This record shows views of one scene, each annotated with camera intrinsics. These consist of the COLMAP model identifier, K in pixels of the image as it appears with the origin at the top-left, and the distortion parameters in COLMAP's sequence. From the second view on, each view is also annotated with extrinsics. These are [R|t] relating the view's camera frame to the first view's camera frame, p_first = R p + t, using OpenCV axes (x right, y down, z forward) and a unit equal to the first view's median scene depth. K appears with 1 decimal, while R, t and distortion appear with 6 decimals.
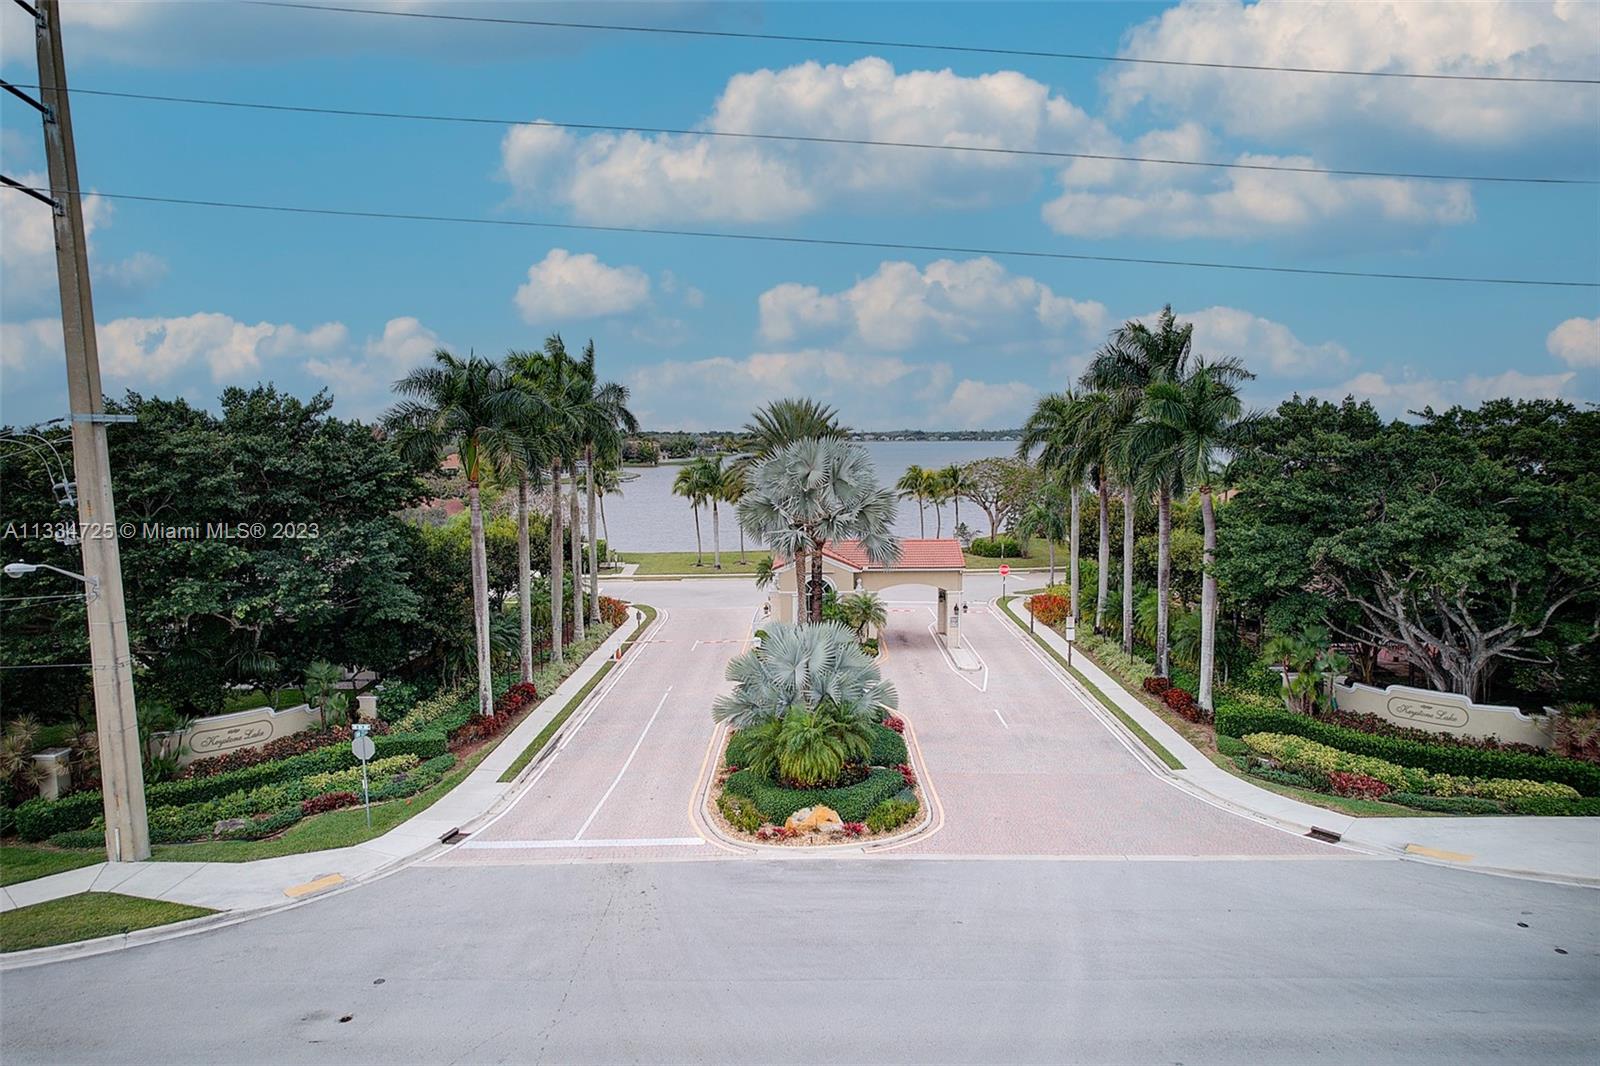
lens RADIAL K [[1023.0, 0, 807.1], [0, 1023.0, 547.9], [0, 0, 1]] dist [-0.058907, 0.043714]
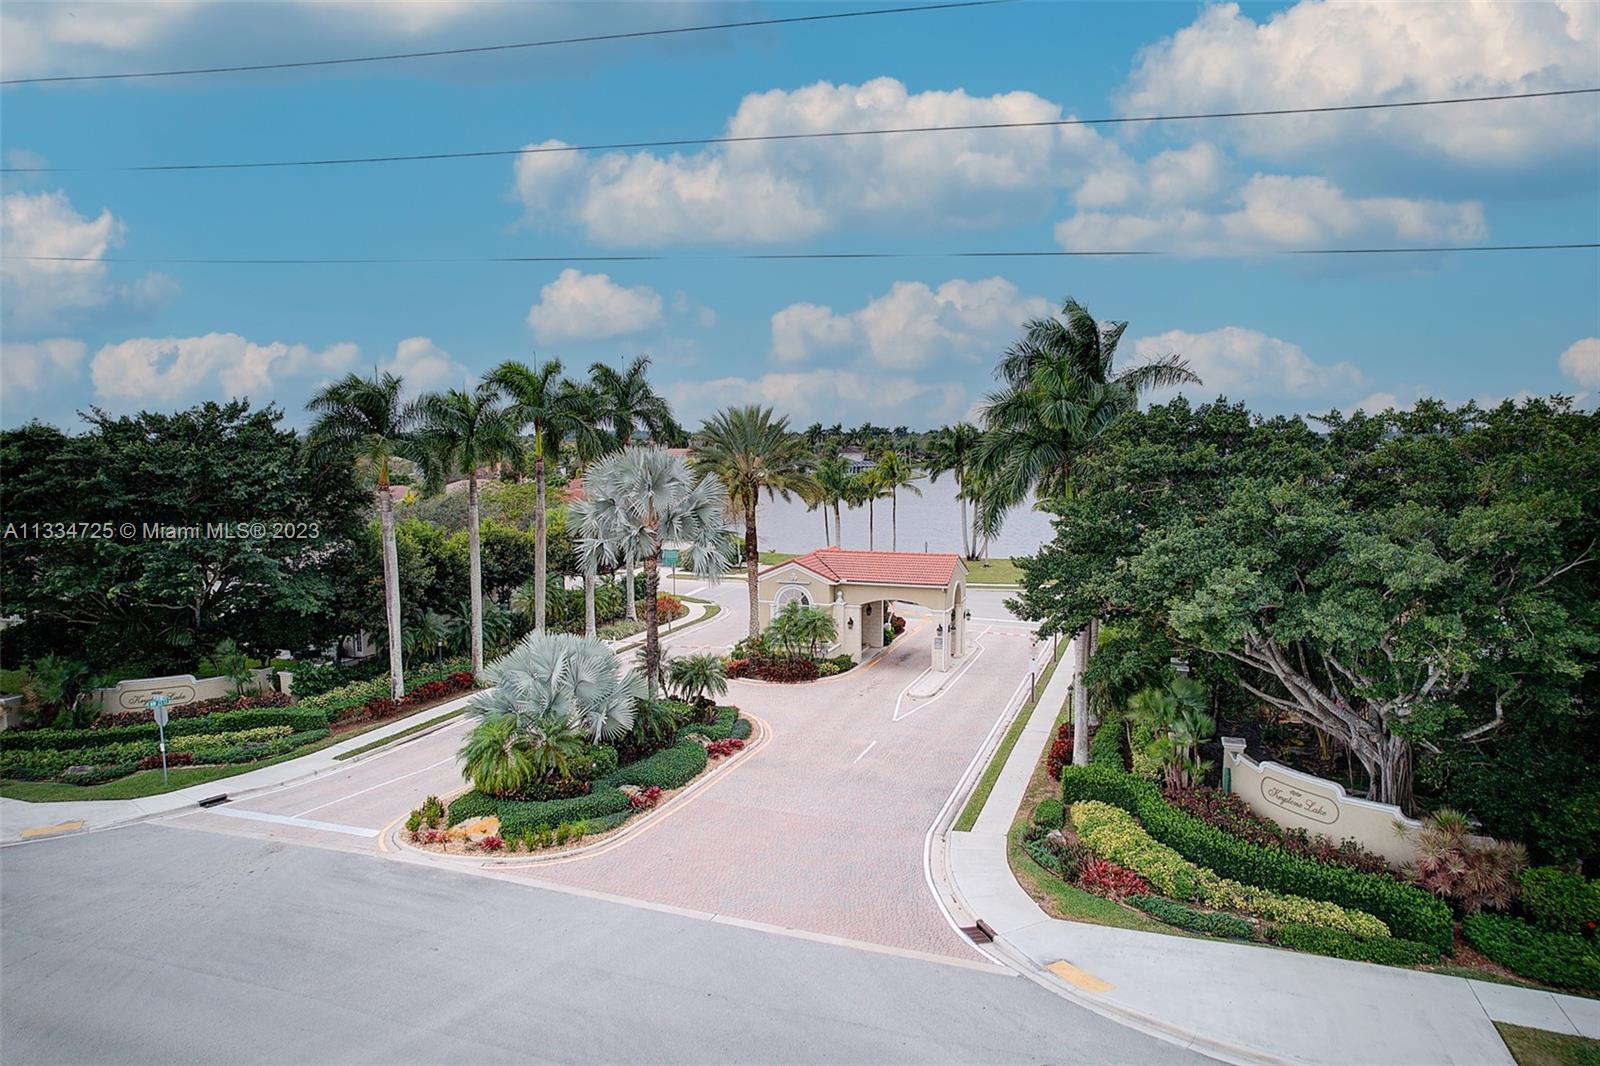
lens RADIAL K [[1023.0, 0, 803.4], [0, 1023.0, 534.1], [0, 0, 1]] dist [-0.058907, 0.043714]
pose [[0.940641, 0.032149, -0.337877, 0.512389], [-0.036651, 0.999304, -0.006952, -0.023602], [0.337418, 0.018923, 0.941165, 0.128254]]
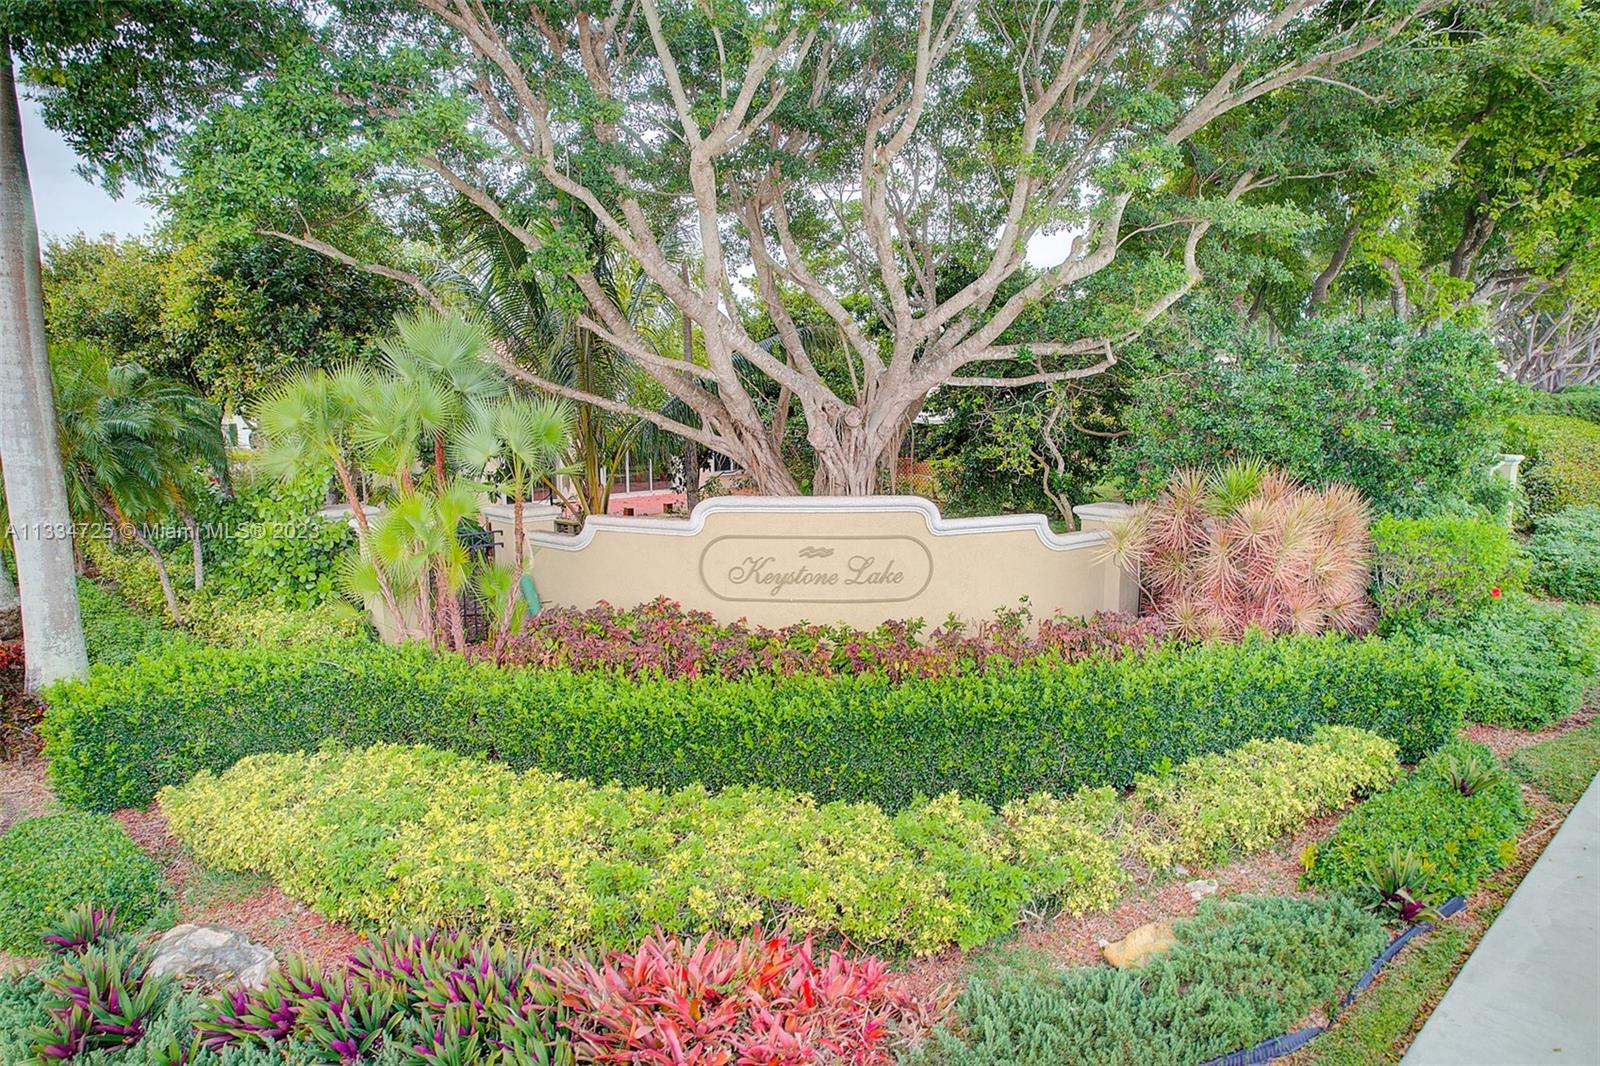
lens RADIAL K [[1023.0, 0, 813.6], [0, 1023.0, 536.3], [0, 0, 1]] dist [-0.058907, 0.043714]
pose [[0.708204, -0.098560, 0.699094, 0.398832], [0.076452, 0.995091, 0.062842, 0.133583], [-0.701856, 0.008942, 0.712263, 0.777989]]
